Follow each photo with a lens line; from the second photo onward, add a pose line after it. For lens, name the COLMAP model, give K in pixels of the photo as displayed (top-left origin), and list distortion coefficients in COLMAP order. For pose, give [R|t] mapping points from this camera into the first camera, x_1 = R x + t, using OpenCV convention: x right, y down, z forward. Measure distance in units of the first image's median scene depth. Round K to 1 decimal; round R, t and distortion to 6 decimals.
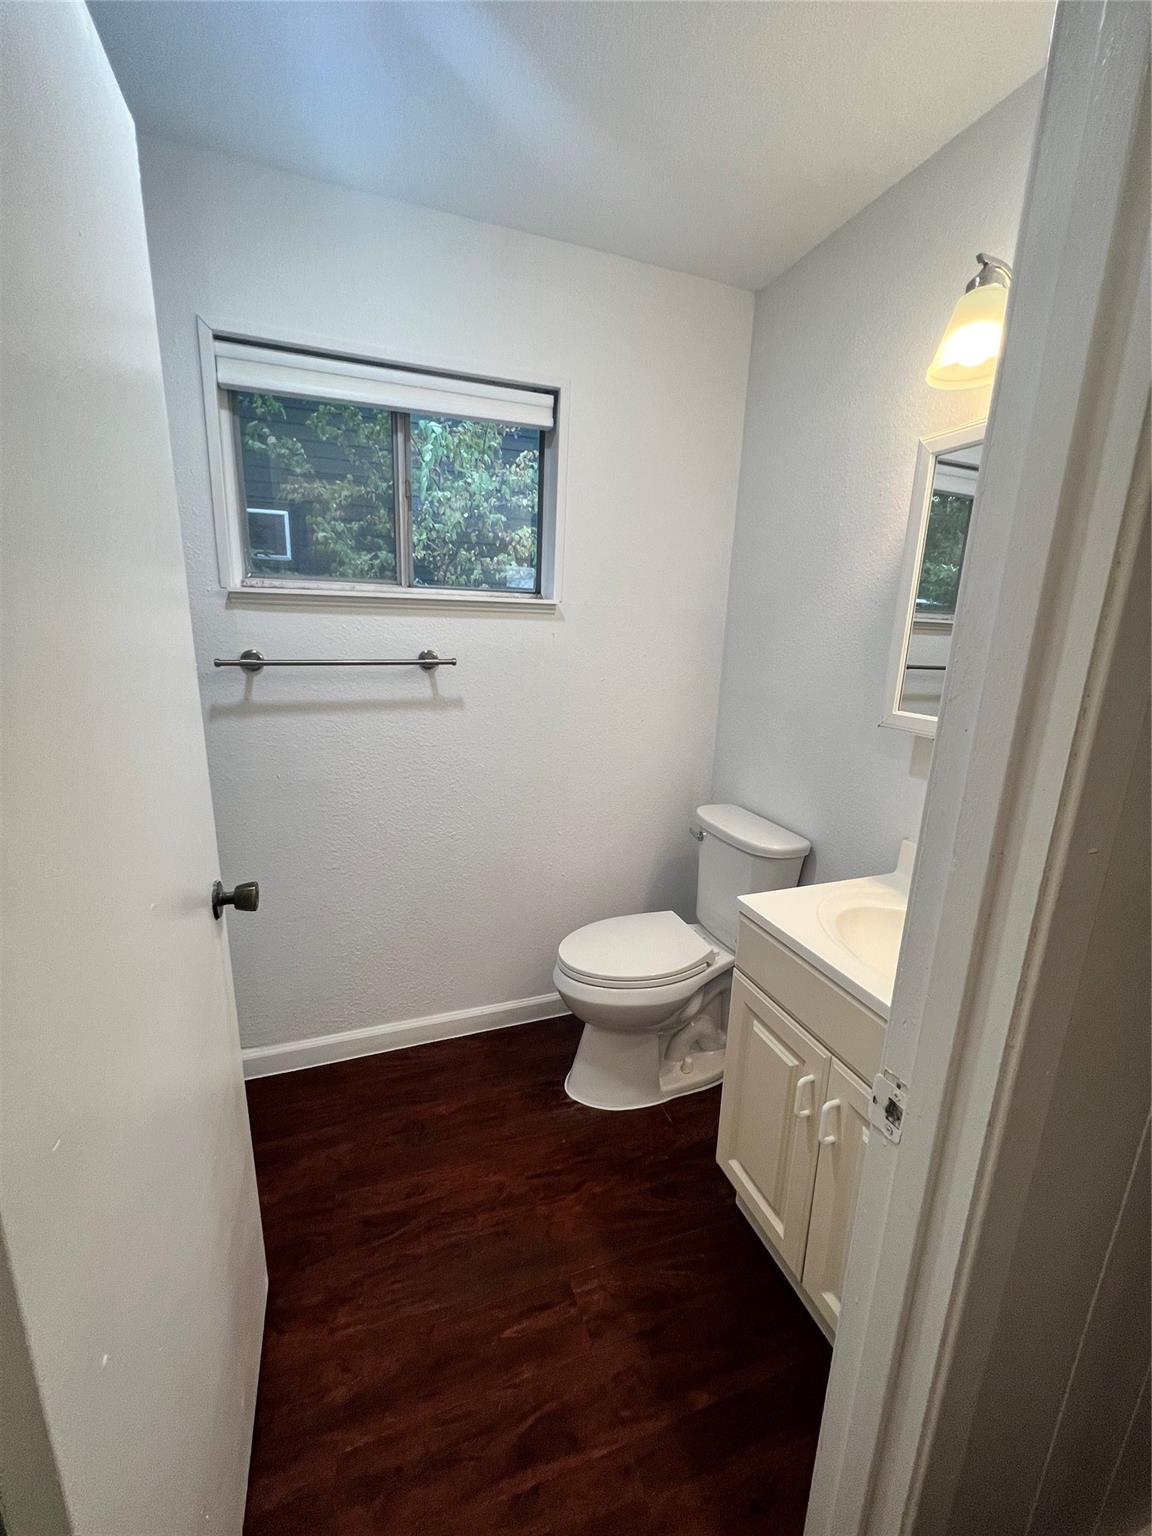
lens RADIAL K [[613.2, 0, 579.5], [0, 613.2, 767.6], [0, 0, 1]] dist [-0.001504, -0.000309]
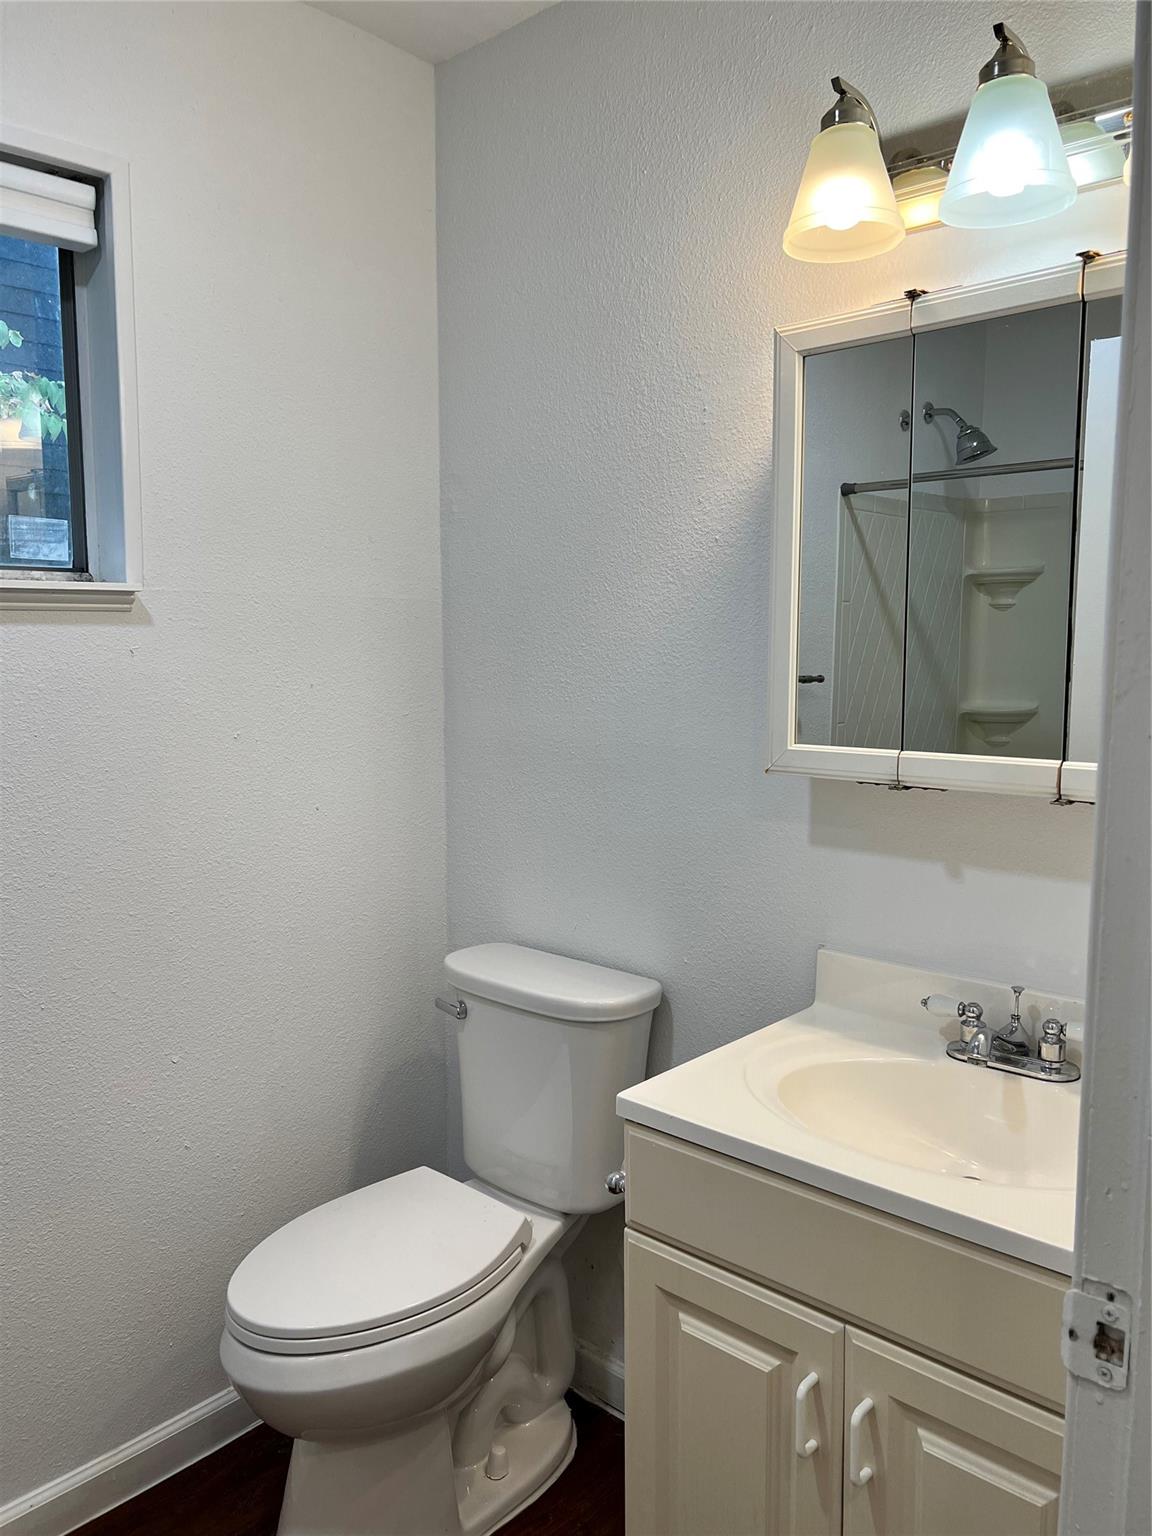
lens RADIAL K [[1157.1, 0, 577.6], [0, 1157.1, 777.7], [0, 0, 1]] dist [0.047715, -0.060604]
pose [[0.889264, -0.091542, 0.448140, -0.157652], [0.137876, 0.987843, -0.071804, -0.001924], [-0.436119, 0.125640, 0.891075, 0.028818]]
